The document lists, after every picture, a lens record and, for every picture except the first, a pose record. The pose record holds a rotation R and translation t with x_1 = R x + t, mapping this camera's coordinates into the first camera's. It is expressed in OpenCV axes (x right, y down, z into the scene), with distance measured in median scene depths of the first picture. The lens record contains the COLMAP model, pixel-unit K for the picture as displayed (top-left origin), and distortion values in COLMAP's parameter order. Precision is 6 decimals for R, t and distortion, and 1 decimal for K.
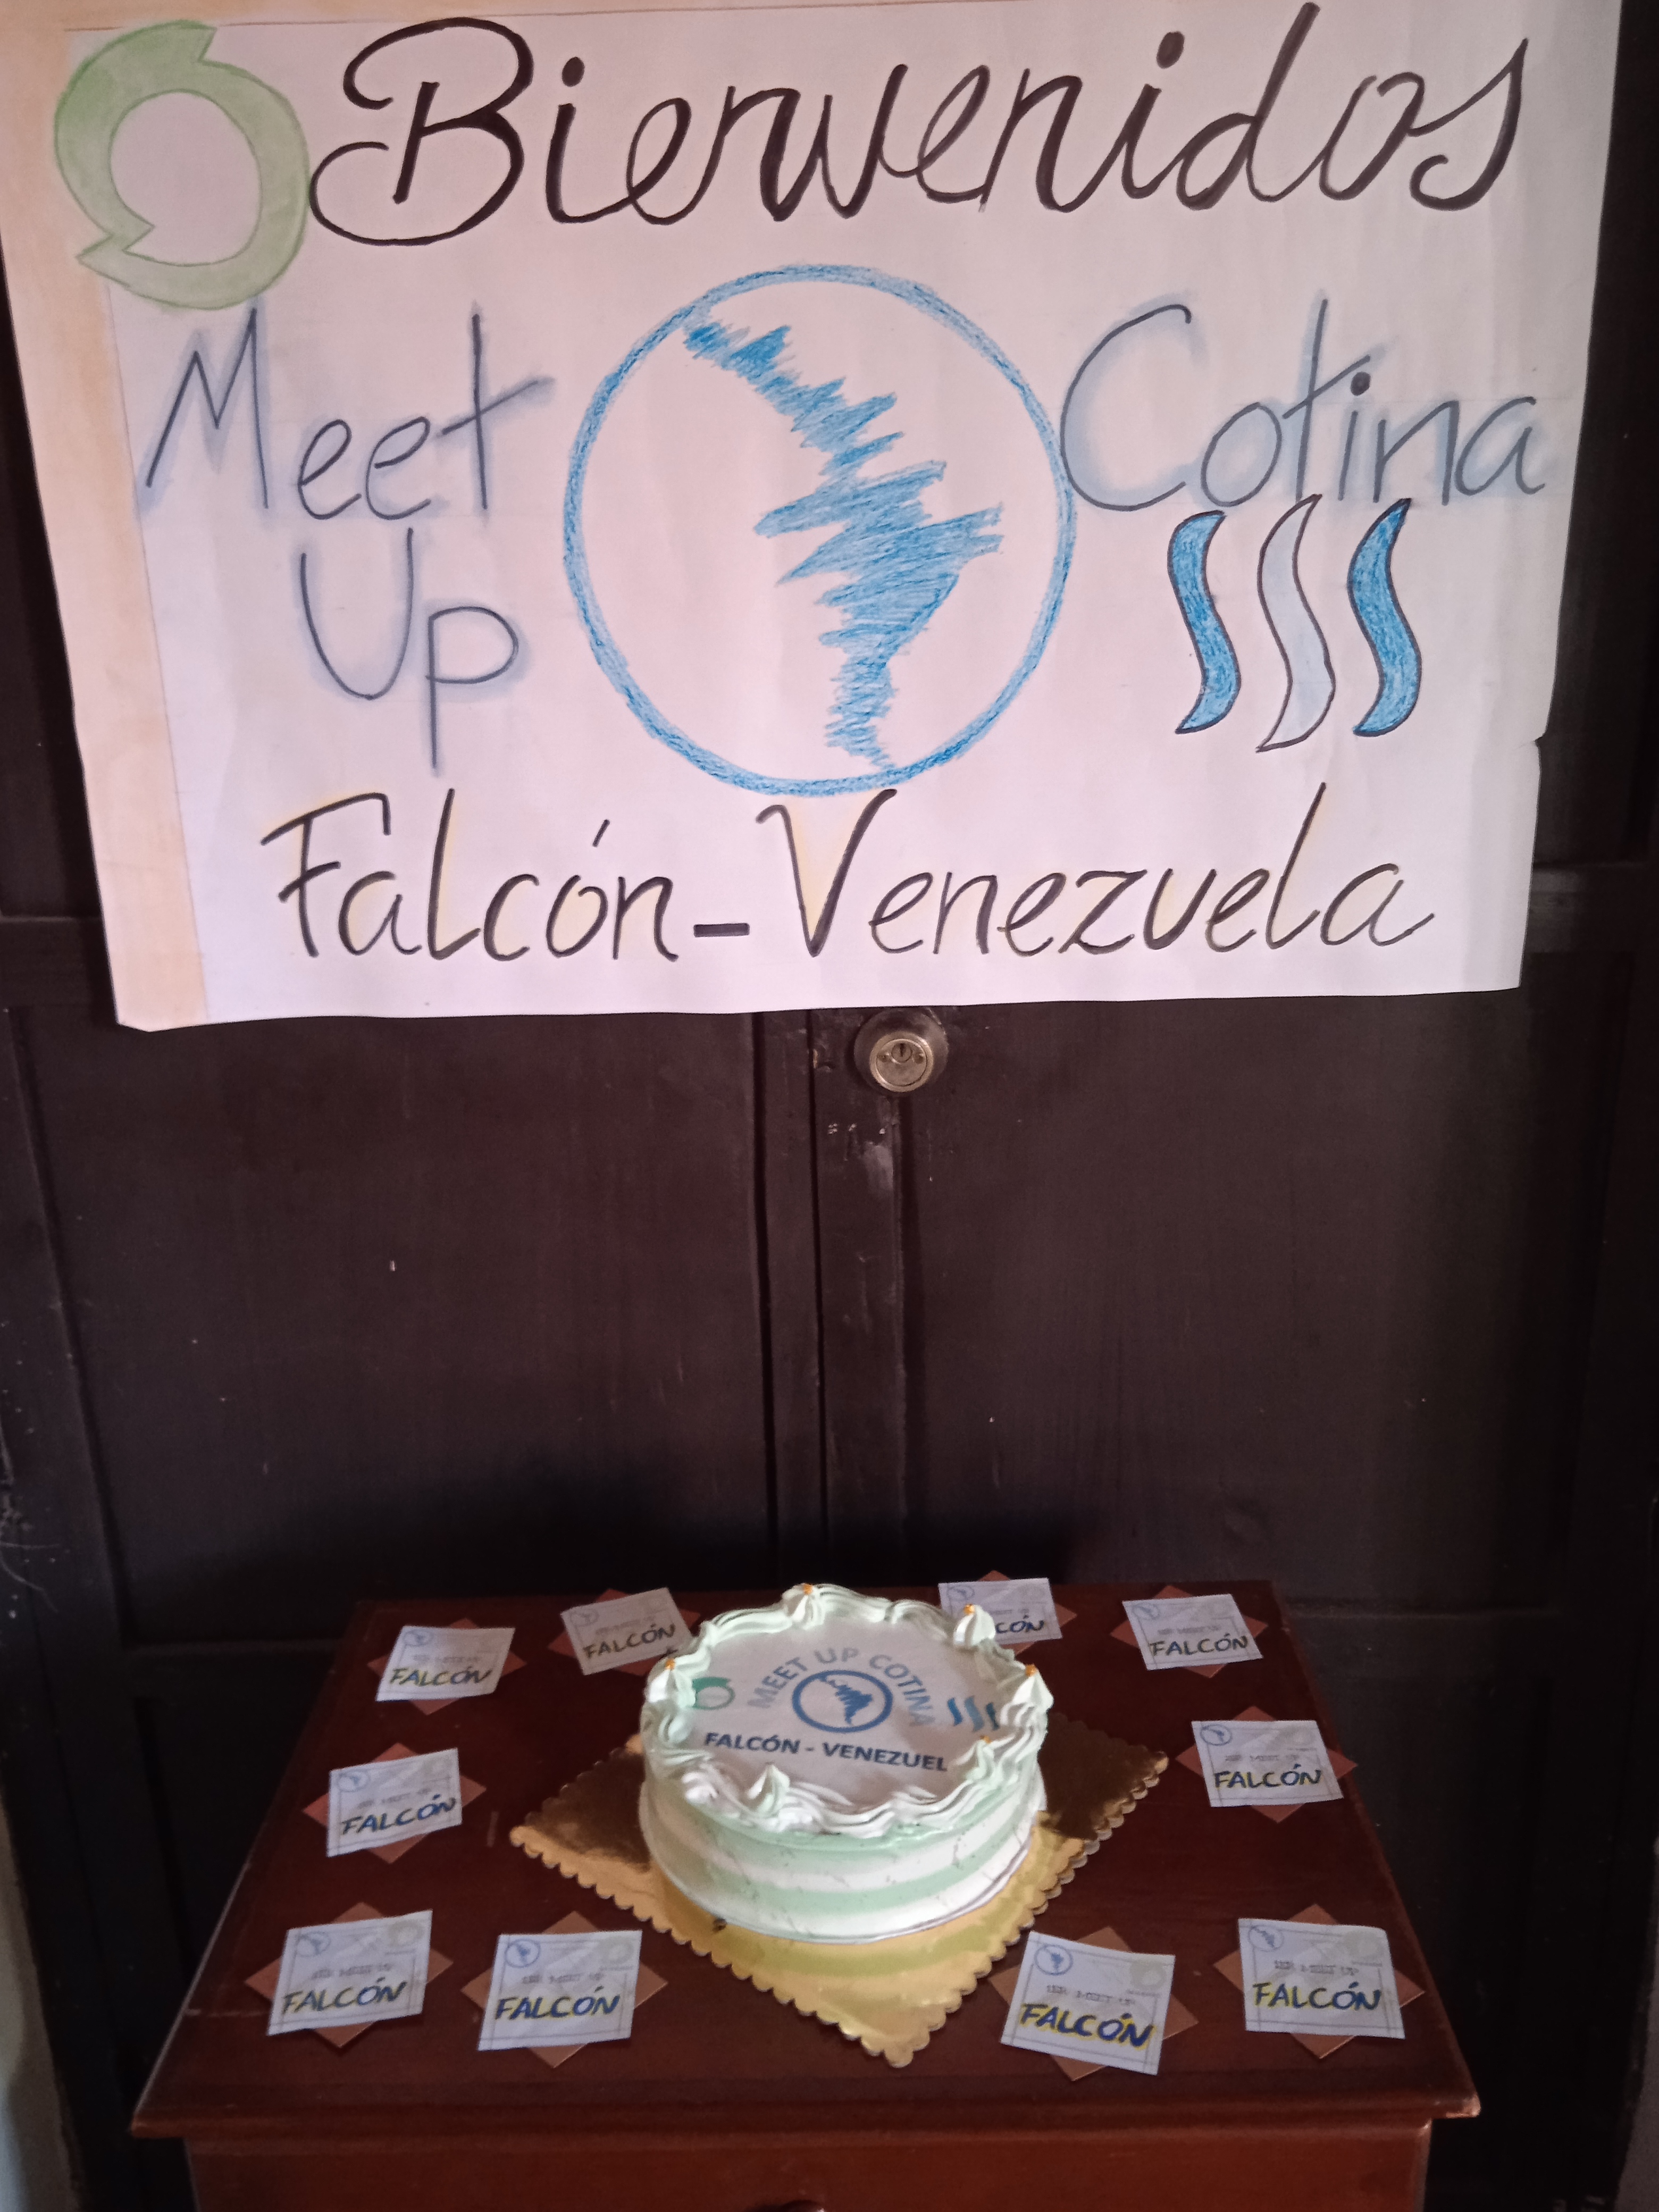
lens RADIAL K [[1850.1, 0, 829.5], [0, 1850.1, 1106.0], [0, 0, 1]] dist [0.066751, -0.110036]
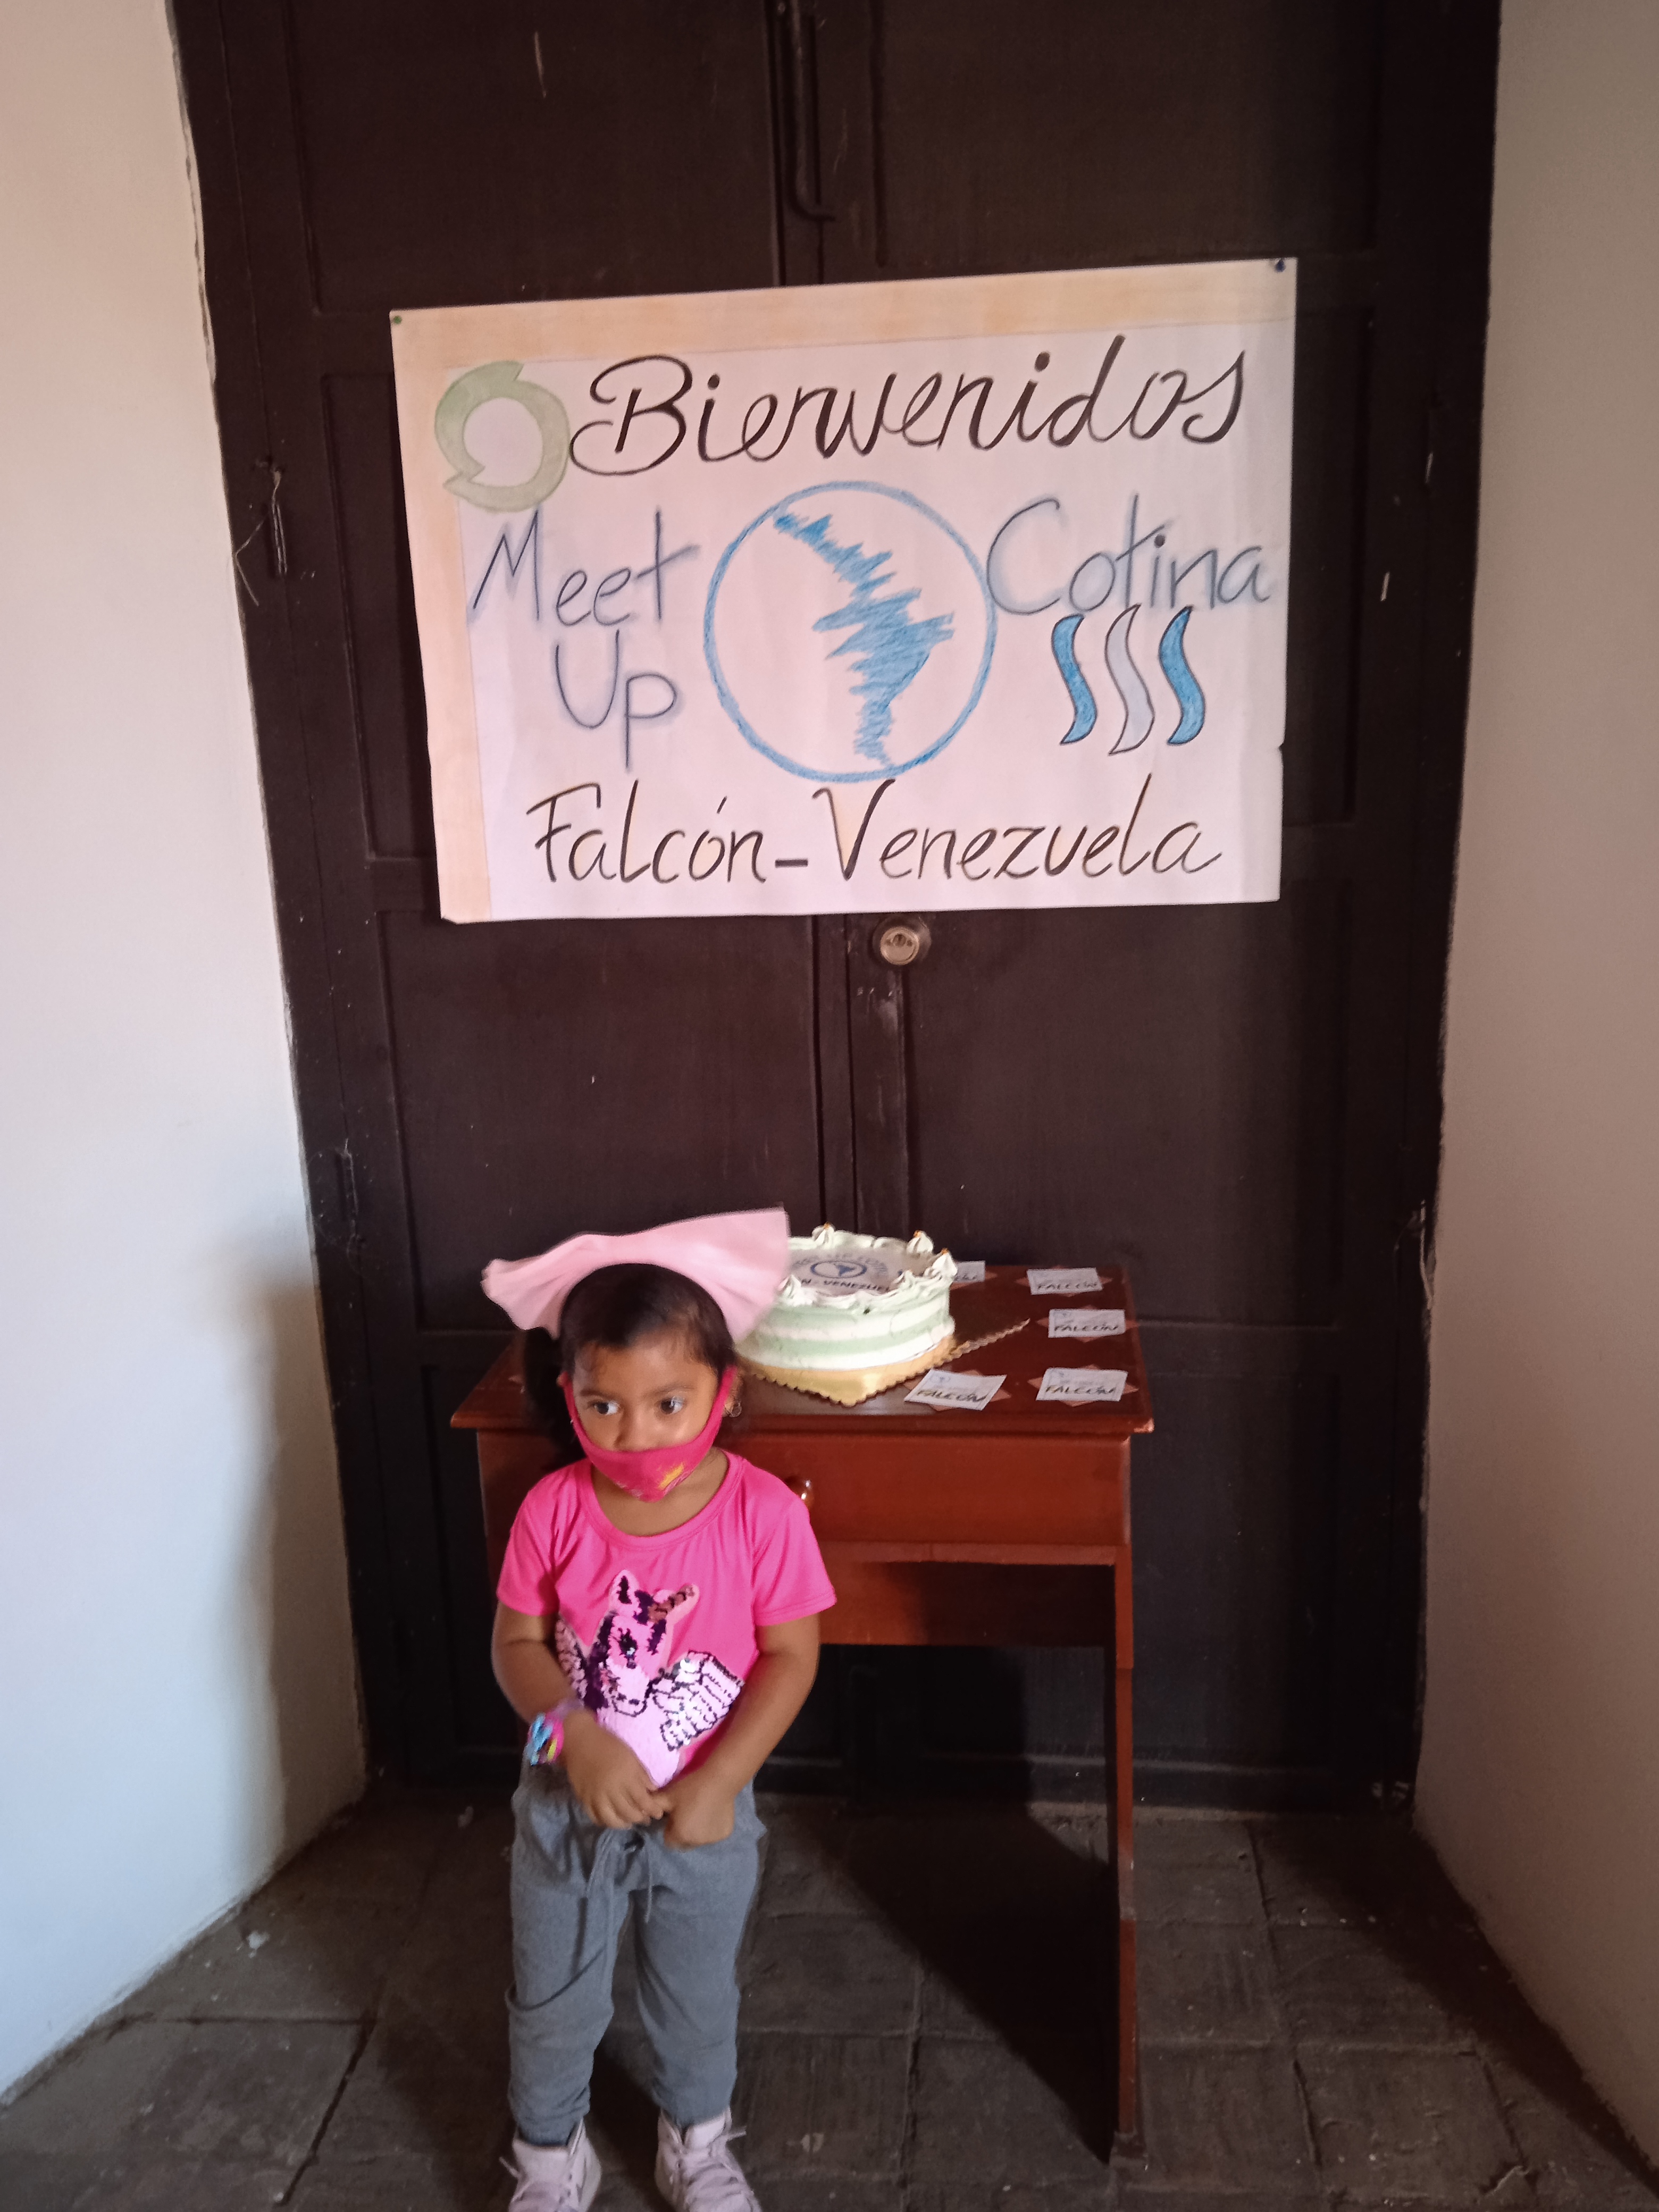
lens RADIAL K [[1840.1, 0, 829.5], [0, 1840.1, 1106.0], [0, 0, 1]] dist [0.130526, -0.398181]
pose [[0.995155, 0.013245, -0.097426, 0.158416], [-0.022070, 0.995690, -0.090076, 0.306330], [0.095813, 0.091790, 0.991158, -0.711552]]
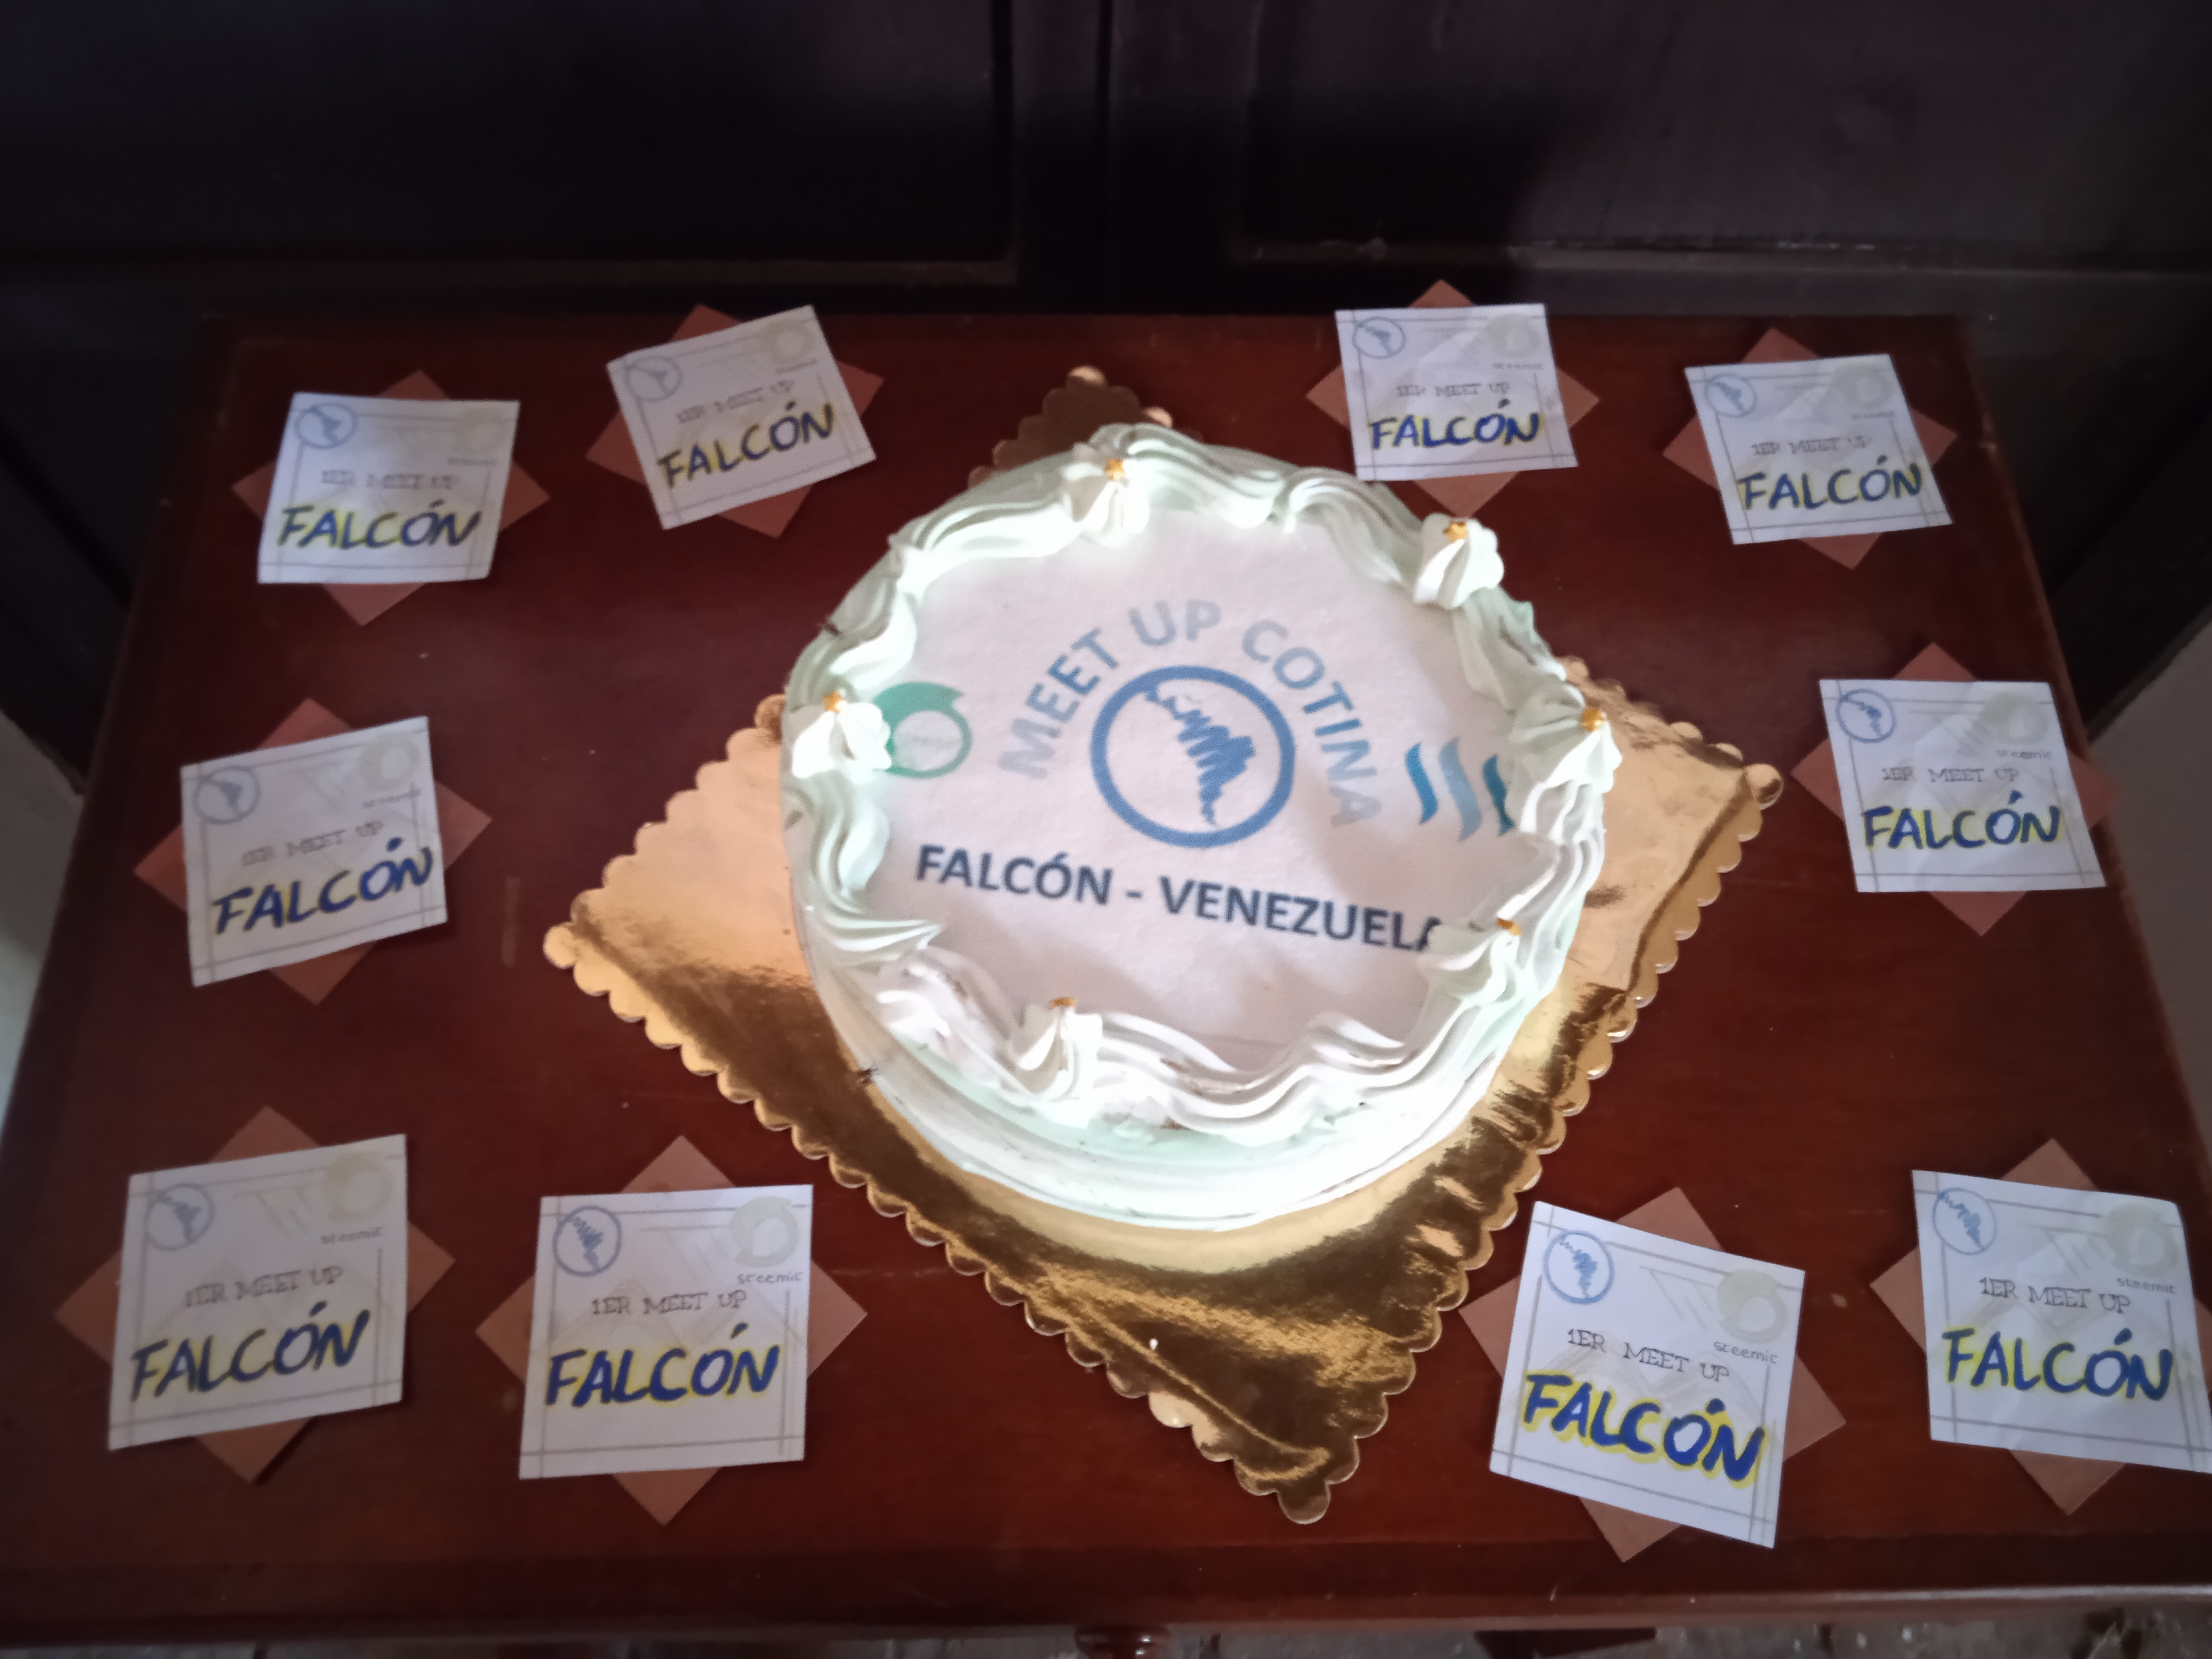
lens RADIAL K [[1850.1, 0, 1106.0], [0, 1850.1, 829.5], [0, 0, 1]] dist [0.066751, -0.110036]
pose [[0.998064, 0.000185, 0.062197, -0.043957], [-0.044229, 0.705196, 0.707632, -0.008920], [-0.043731, -0.709013, 0.703839, 0.613957]]
